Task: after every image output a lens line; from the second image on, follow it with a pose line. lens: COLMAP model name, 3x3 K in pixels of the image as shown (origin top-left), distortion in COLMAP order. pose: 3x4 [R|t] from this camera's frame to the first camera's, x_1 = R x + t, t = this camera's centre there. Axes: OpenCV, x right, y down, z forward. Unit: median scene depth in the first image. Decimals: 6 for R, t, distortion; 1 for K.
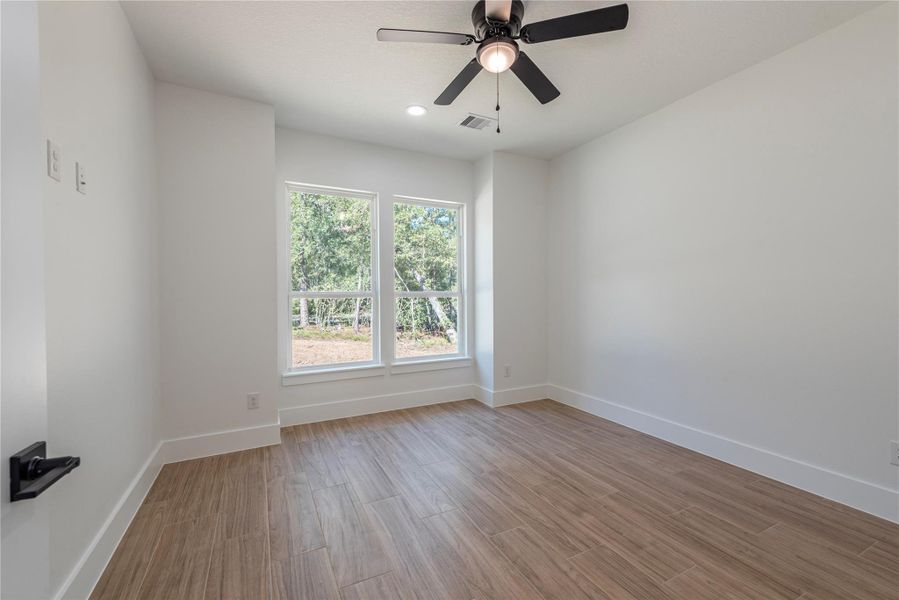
lens RADIAL K [[371.3, 0, 452.8], [0, 371.3, 297.9], [0, 0, 1]] dist [0.014671, -0.000358]
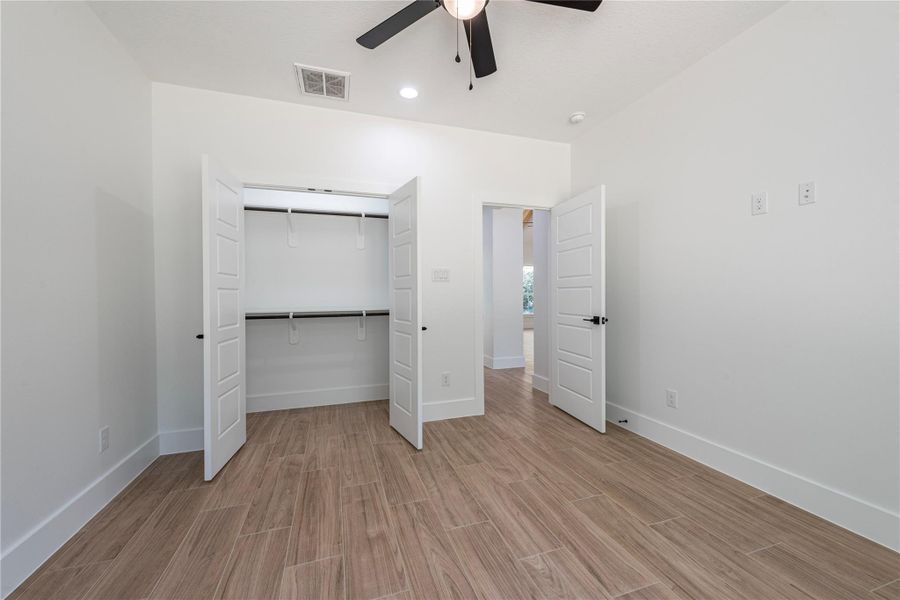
lens RADIAL K [[371.7, 0, 453.3], [0, 371.7, 297.9], [0, 0, 1]] dist [0.014671, -0.000358]
pose [[-0.989315, 0.011697, 0.145324, 0.034423], [0.013985, 0.999794, 0.014736, 0.009651], [-0.145122, 0.016611, -0.989274, 1.926918]]
